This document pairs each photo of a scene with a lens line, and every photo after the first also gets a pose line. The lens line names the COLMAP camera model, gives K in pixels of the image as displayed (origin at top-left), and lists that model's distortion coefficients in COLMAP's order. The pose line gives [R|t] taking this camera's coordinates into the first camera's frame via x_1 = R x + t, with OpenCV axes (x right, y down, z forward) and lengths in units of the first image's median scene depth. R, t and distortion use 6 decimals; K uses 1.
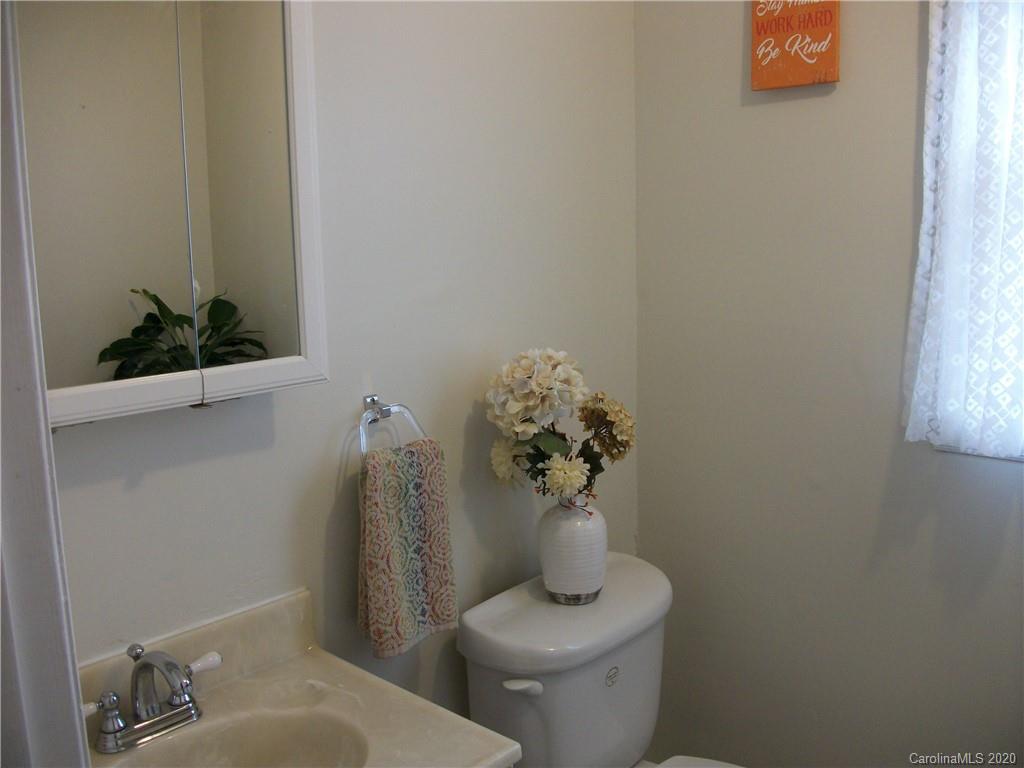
lens RADIAL K [[973.2, 0, 524.0], [0, 973.2, 383.7], [0, 0, 1]] dist [-0.149810, 0.085230]
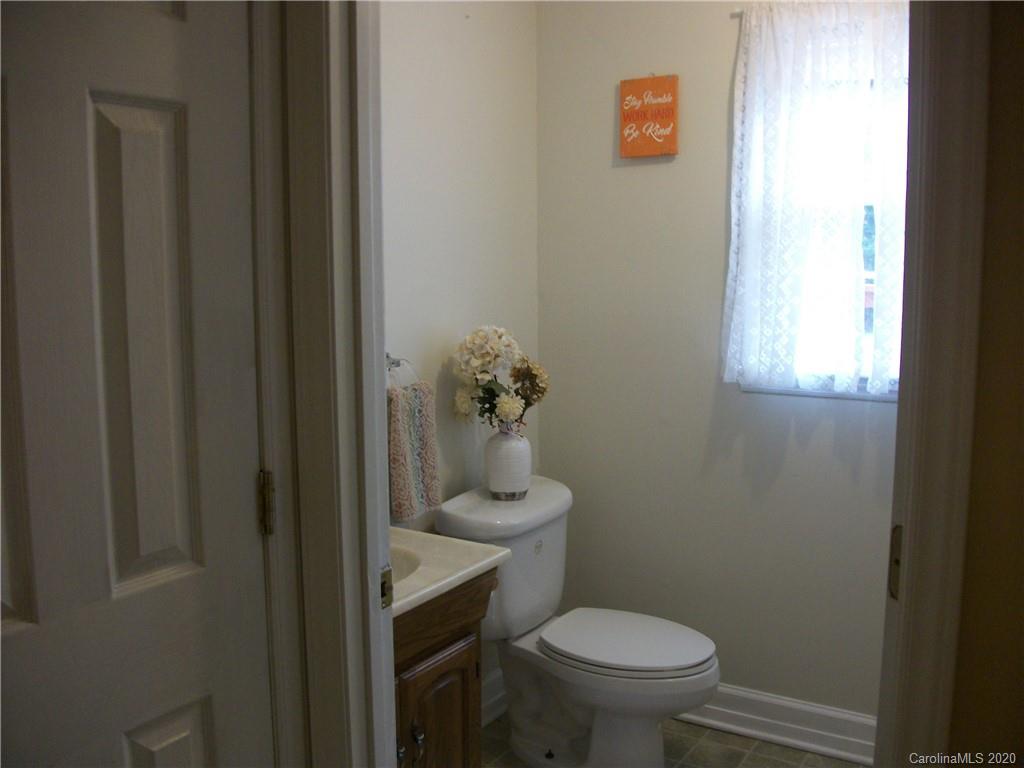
lens RADIAL K [[973.2, 0, 524.0], [0, 973.2, 383.7], [0, 0, 1]] dist [-0.149810, 0.085230]
pose [[0.982073, -0.007977, 0.188332, -0.222353], [0.015217, 0.999199, -0.037024, 0.114481], [-0.187886, 0.039226, 0.981407, -0.502438]]
